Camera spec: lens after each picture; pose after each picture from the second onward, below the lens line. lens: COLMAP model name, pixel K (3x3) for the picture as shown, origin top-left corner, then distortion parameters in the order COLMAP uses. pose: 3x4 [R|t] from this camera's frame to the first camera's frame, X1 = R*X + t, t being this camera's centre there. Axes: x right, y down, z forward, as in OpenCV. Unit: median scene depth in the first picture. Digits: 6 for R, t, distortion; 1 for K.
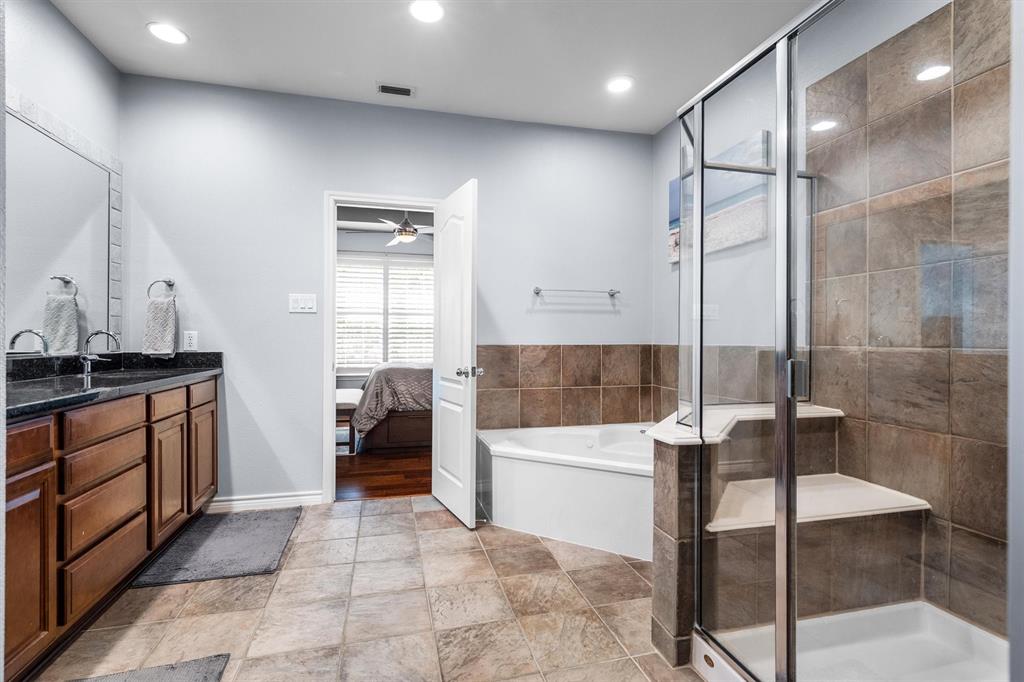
lens RADIAL K [[493.6, 0, 510.0], [0, 493.6, 336.9], [0, 0, 1]] dist [0.001472, 0.000156]
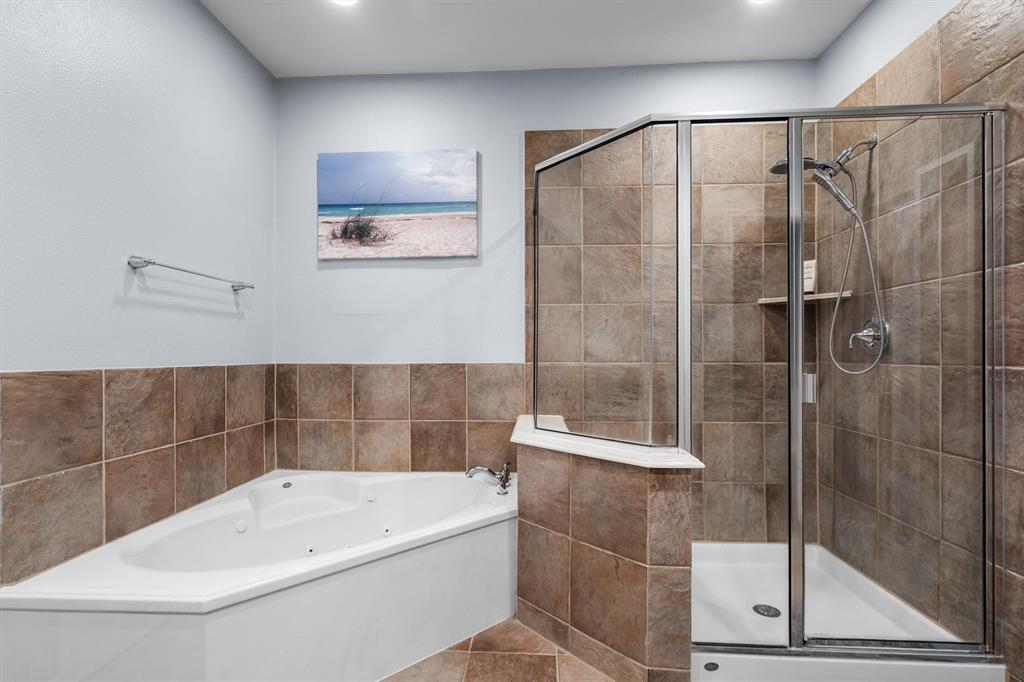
lens RADIAL K [[480.2, 0, 511.2], [0, 480.2, 354.5], [0, 0, 1]] dist [-0.000135, 0.000008]
pose [[0.303340, -0.000279, 0.952882, -0.346348], [-0.003843, 0.999991, 0.001516, -0.000797], [-0.952875, -0.004122, 0.303337, 0.552292]]
